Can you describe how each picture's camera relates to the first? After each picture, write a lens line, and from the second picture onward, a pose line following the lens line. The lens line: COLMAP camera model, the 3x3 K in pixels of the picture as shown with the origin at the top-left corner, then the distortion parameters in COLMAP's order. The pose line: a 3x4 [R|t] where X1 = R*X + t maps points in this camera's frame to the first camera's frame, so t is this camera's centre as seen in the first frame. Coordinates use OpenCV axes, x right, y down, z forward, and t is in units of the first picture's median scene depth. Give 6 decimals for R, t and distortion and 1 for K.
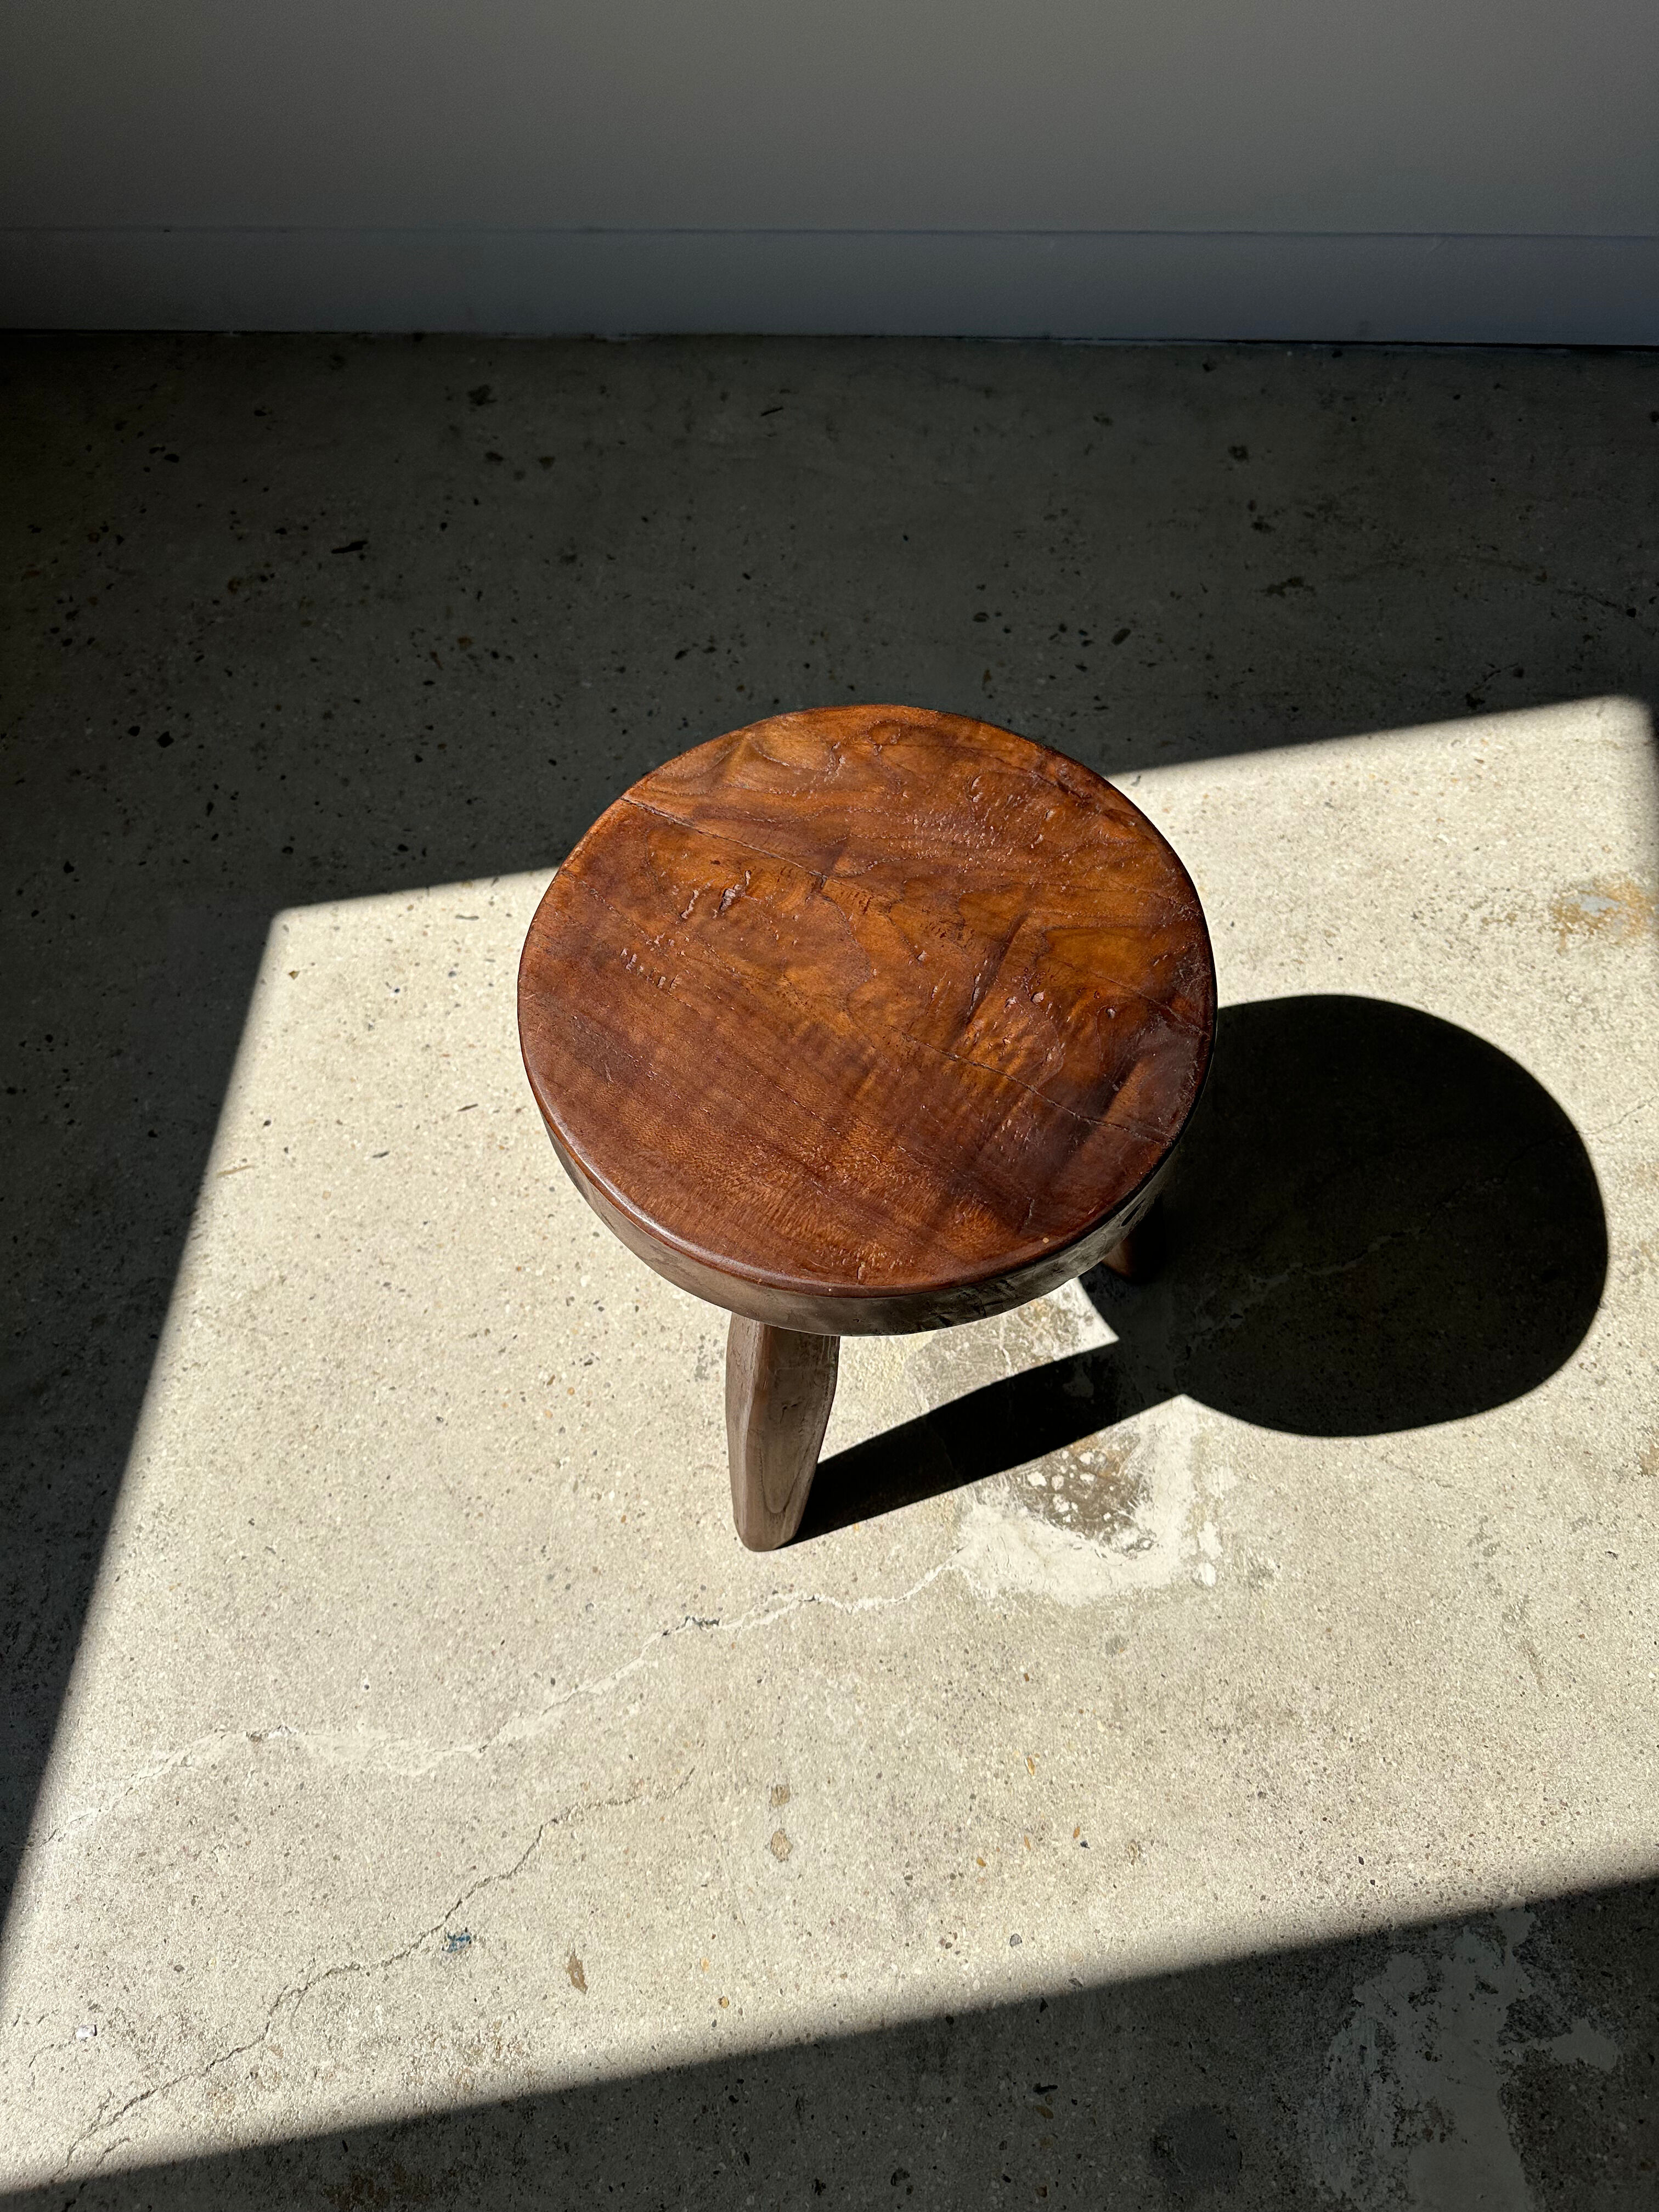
lens RADIAL K [[1592.2, 0, 826.6], [0, 1592.2, 1126.1], [0, 0, 1]] dist [0.005974, -0.014822]
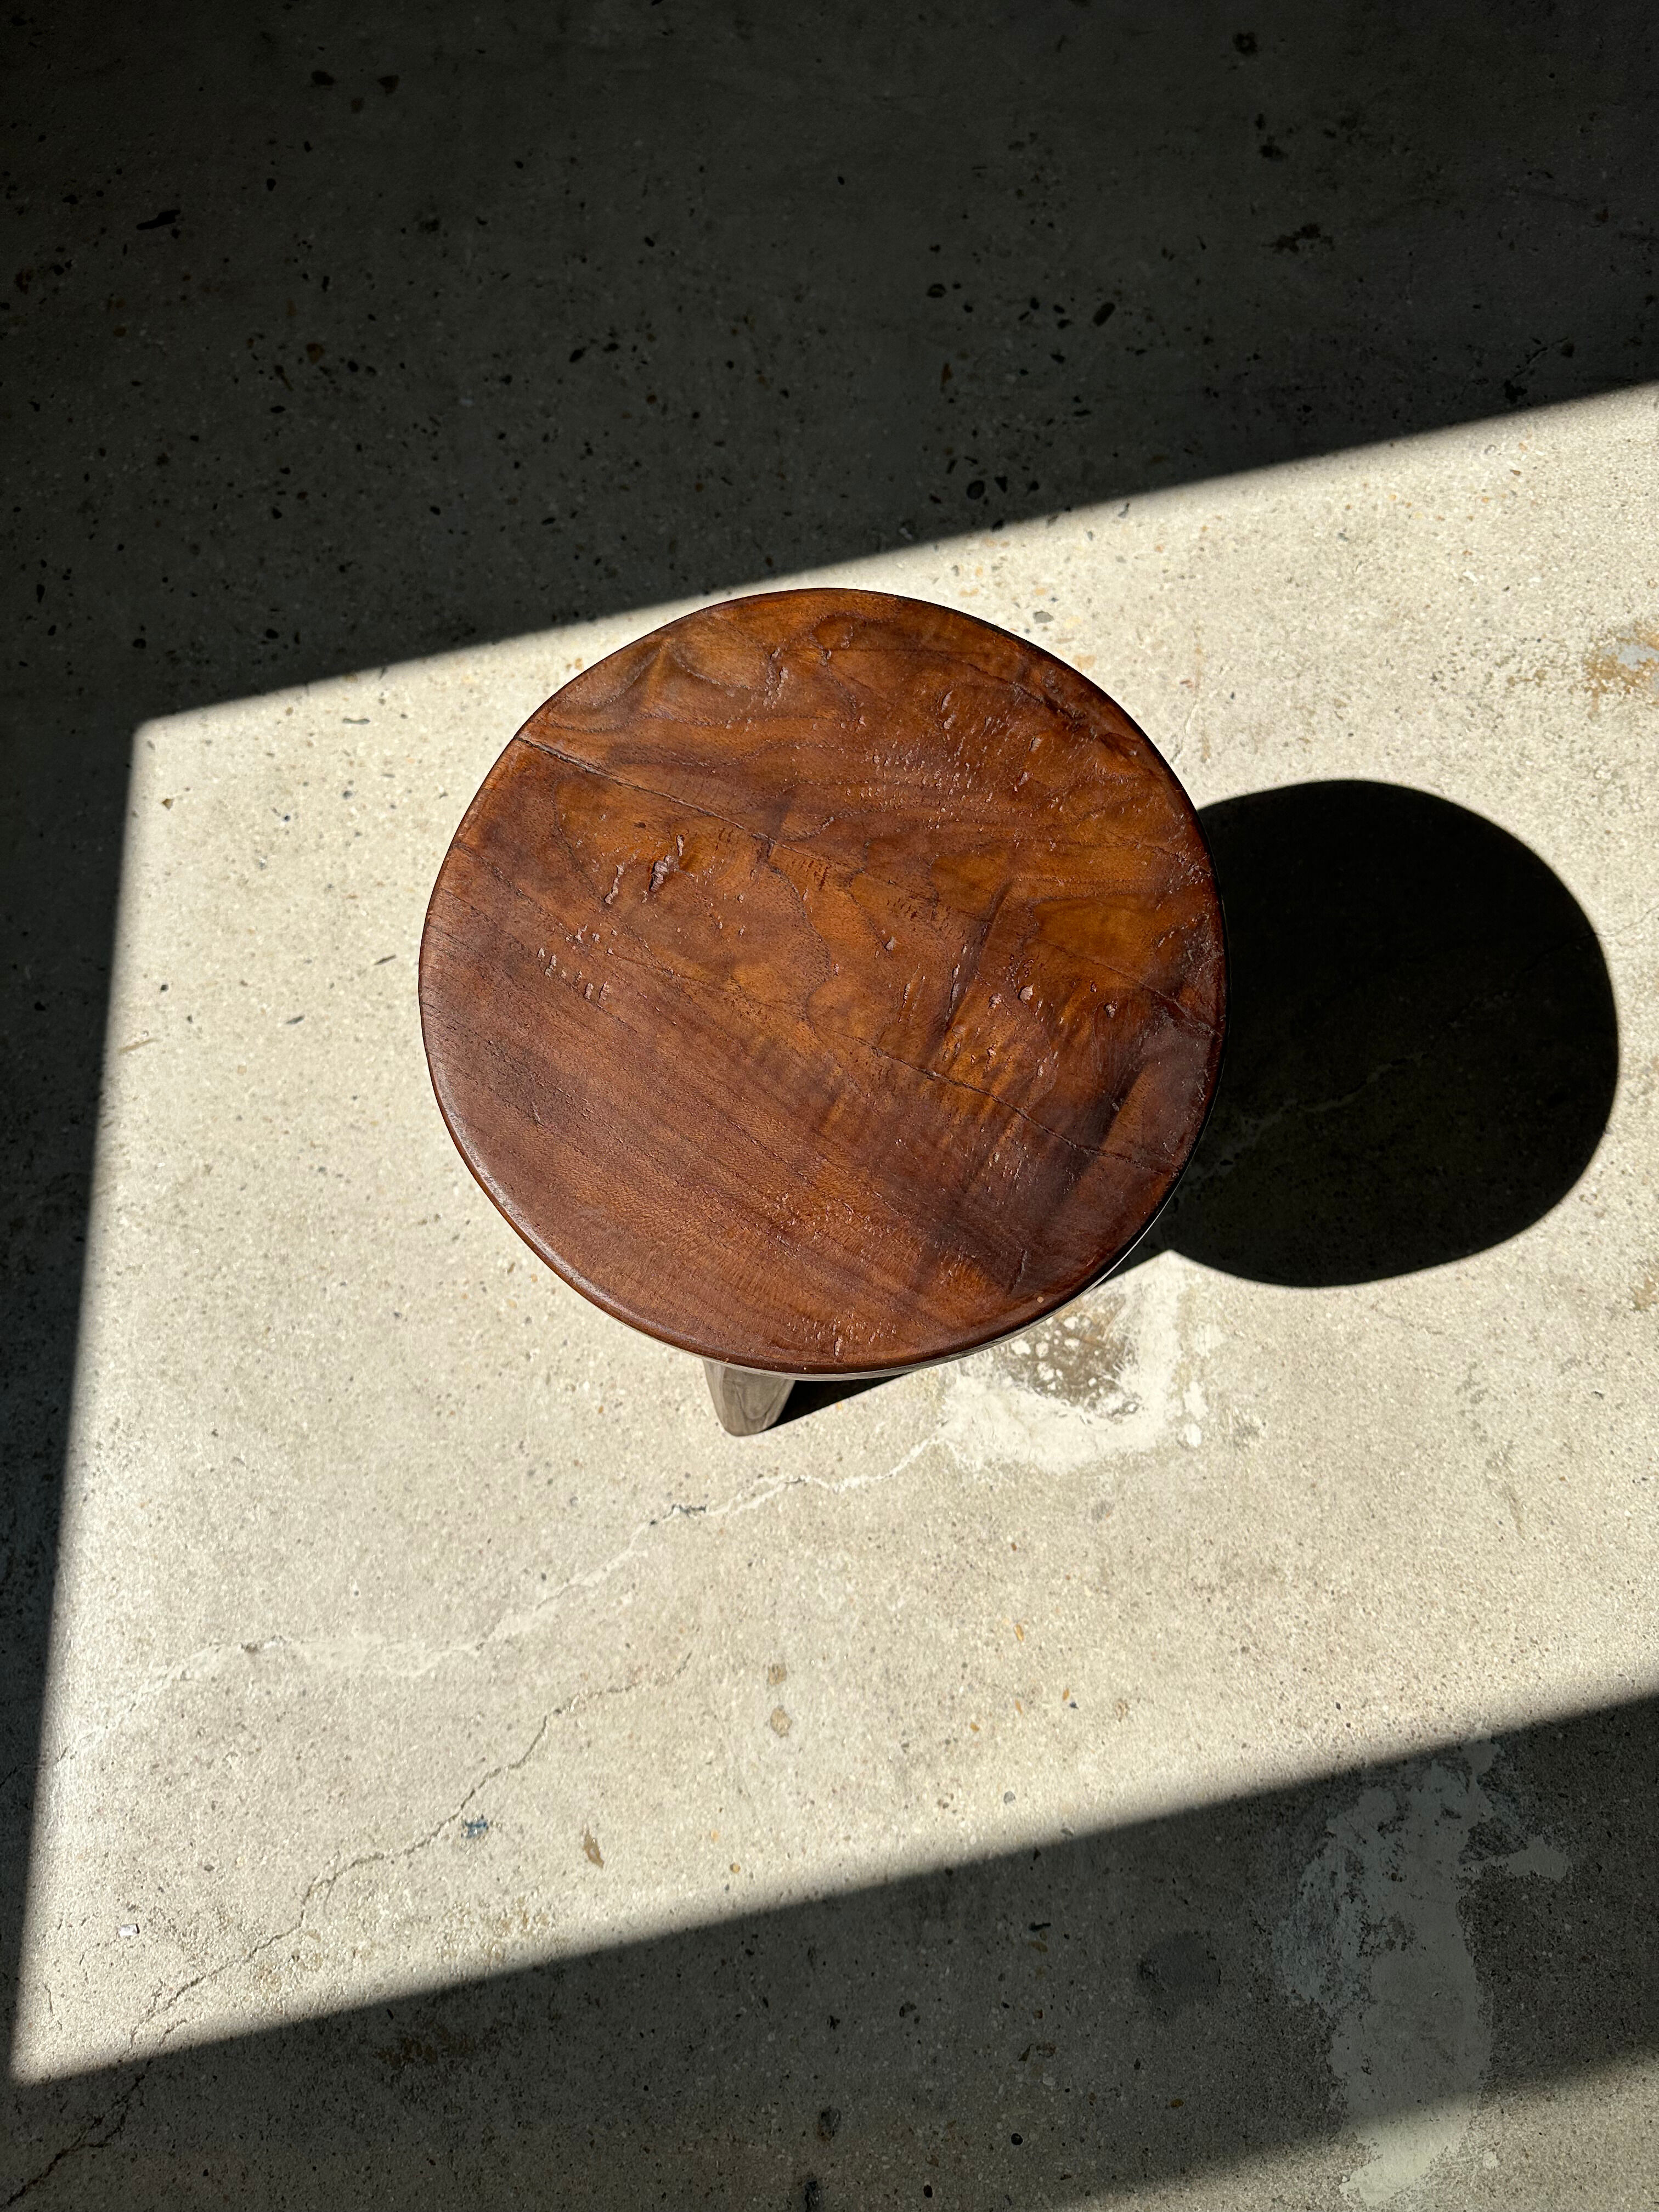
lens RADIAL K [[1592.2, 0, 844.6], [0, 1592.2, 1128.8], [0, 0, 1]] dist [0.005974, -0.014822]
pose [[0.998198, -0.053400, 0.027381, 0.004968], [0.043411, 0.957566, 0.284926, -0.204503], [-0.041434, -0.283224, 0.958158, 0.118255]]
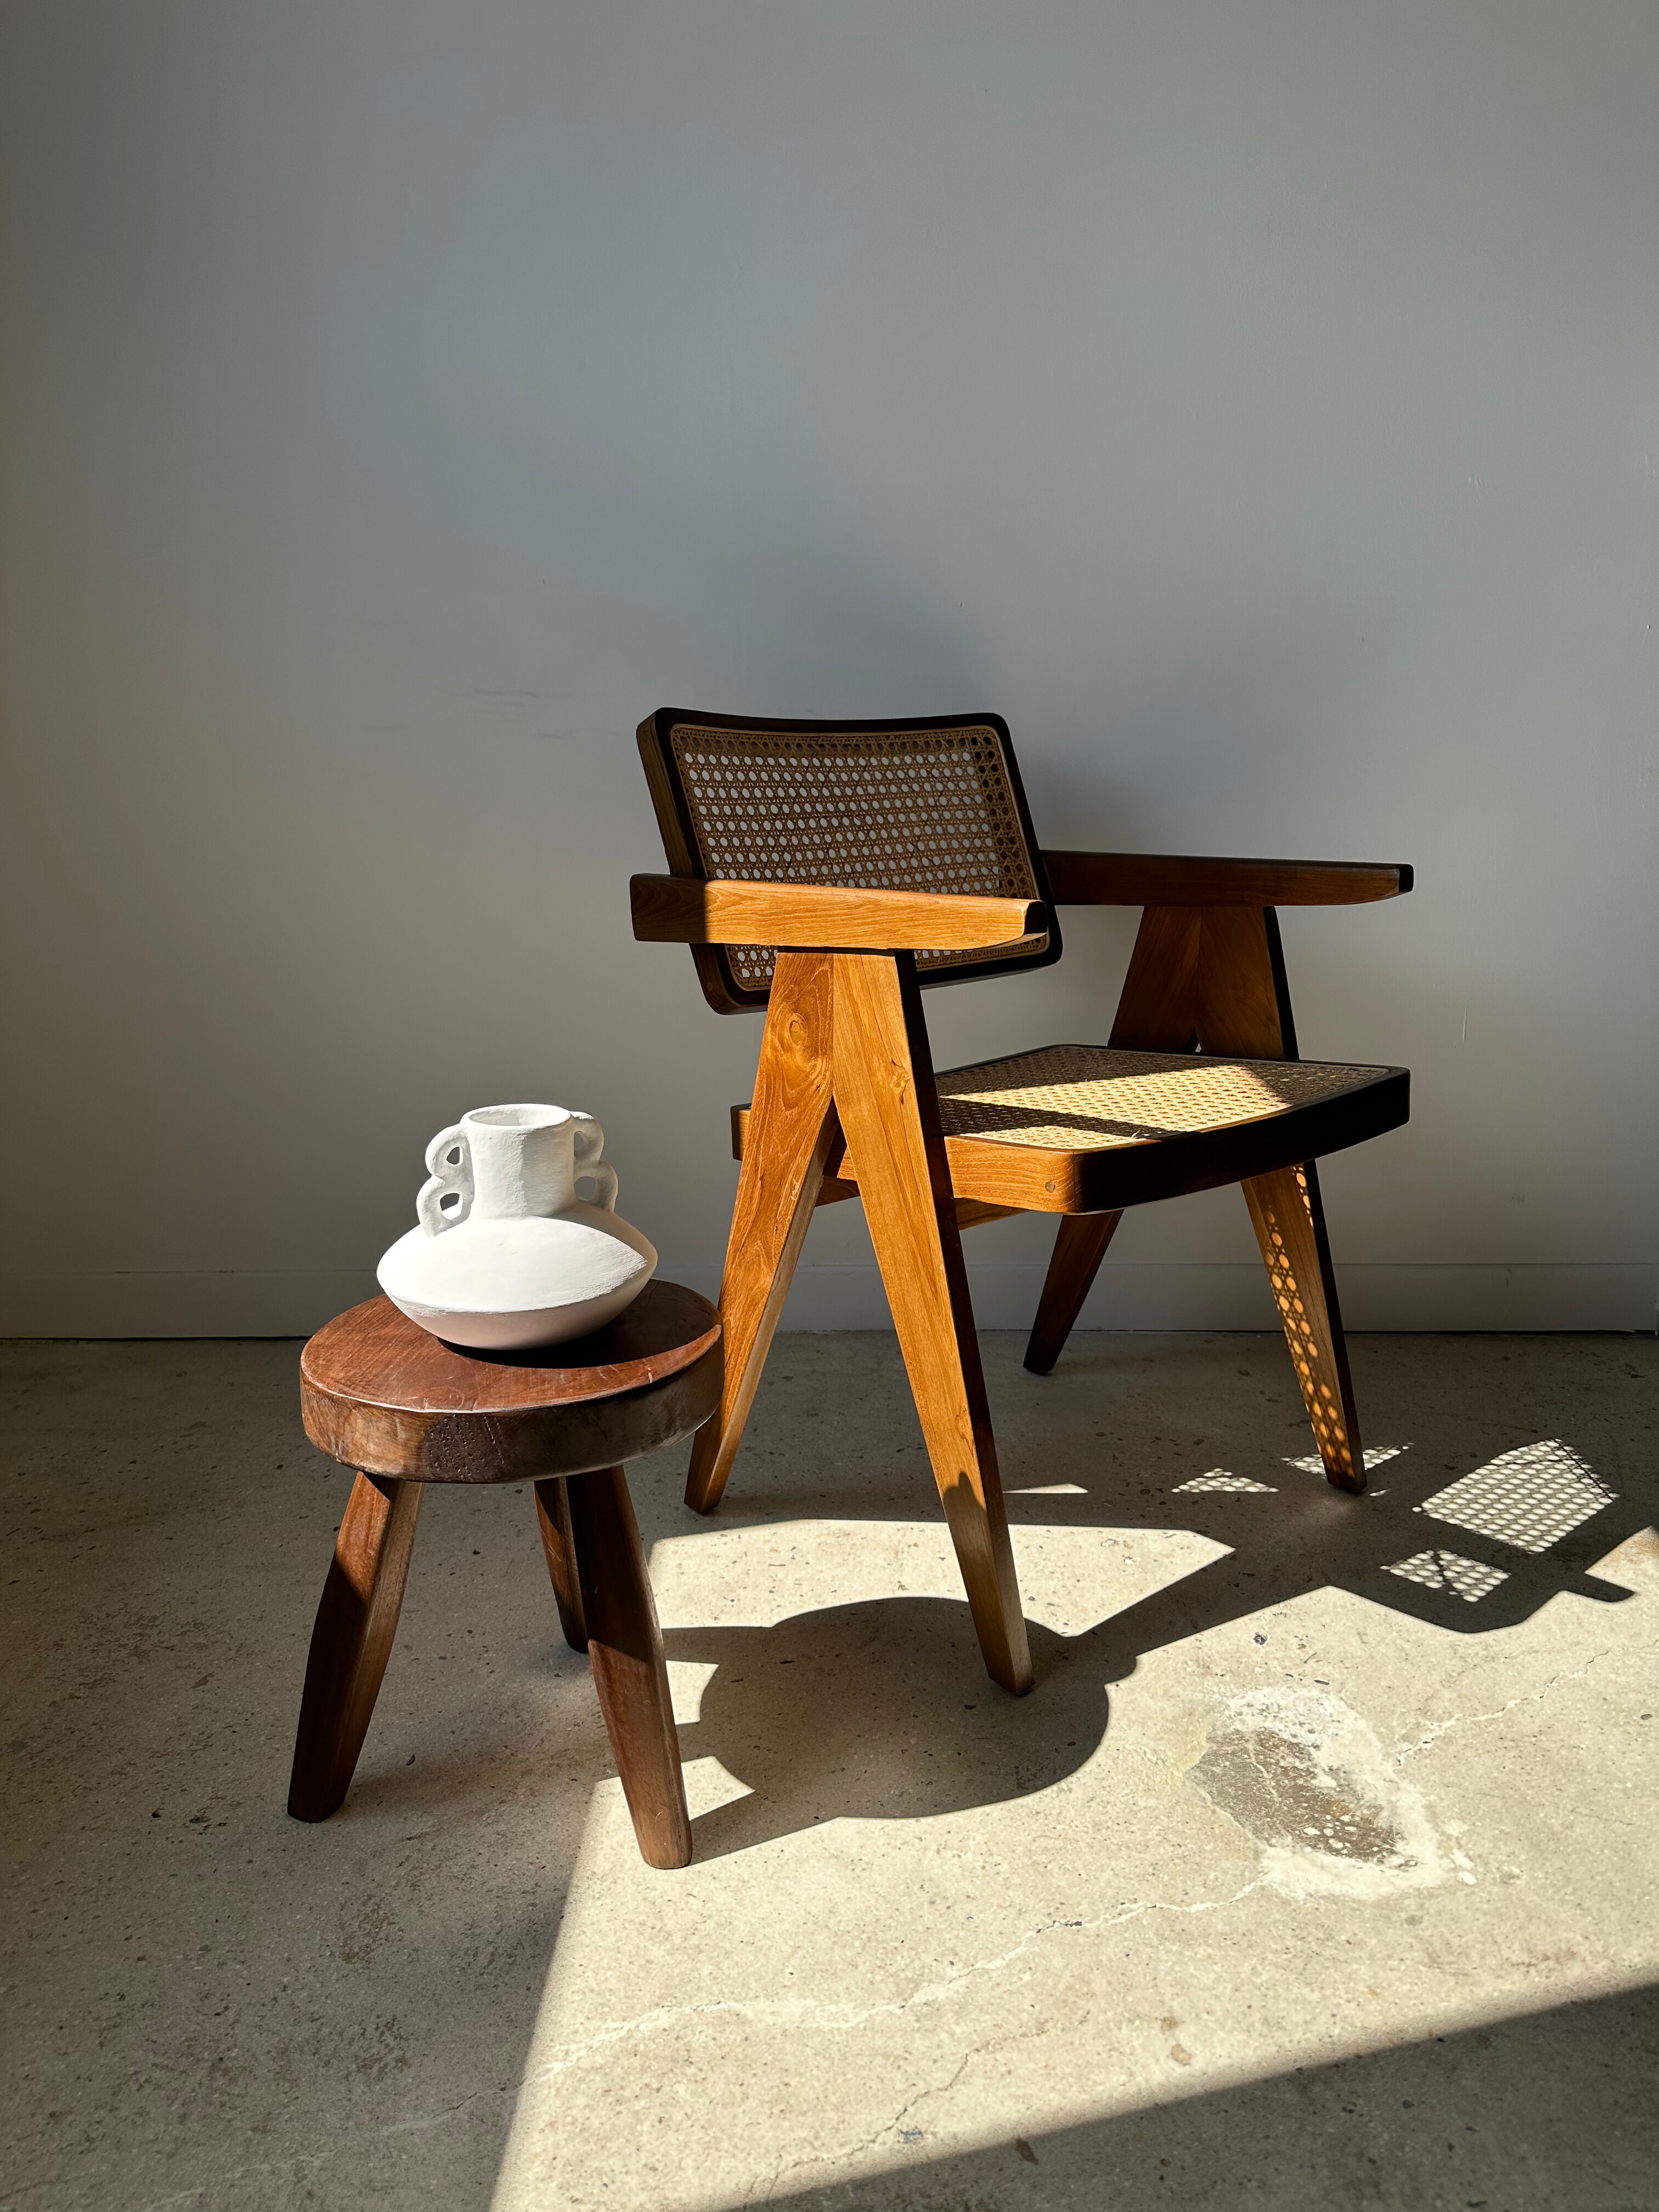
lens RADIAL K [[1592.2, 0, 836.2], [0, 1592.2, 1091.1], [0, 0, 1]] dist [0.005974, -0.014822]
pose [[0.998202, 0.013981, 0.058293, -0.344552], [0.036104, 0.636063, -0.770792, 0.866738], [-0.047855, 0.771510, 0.634415, -0.235498]]
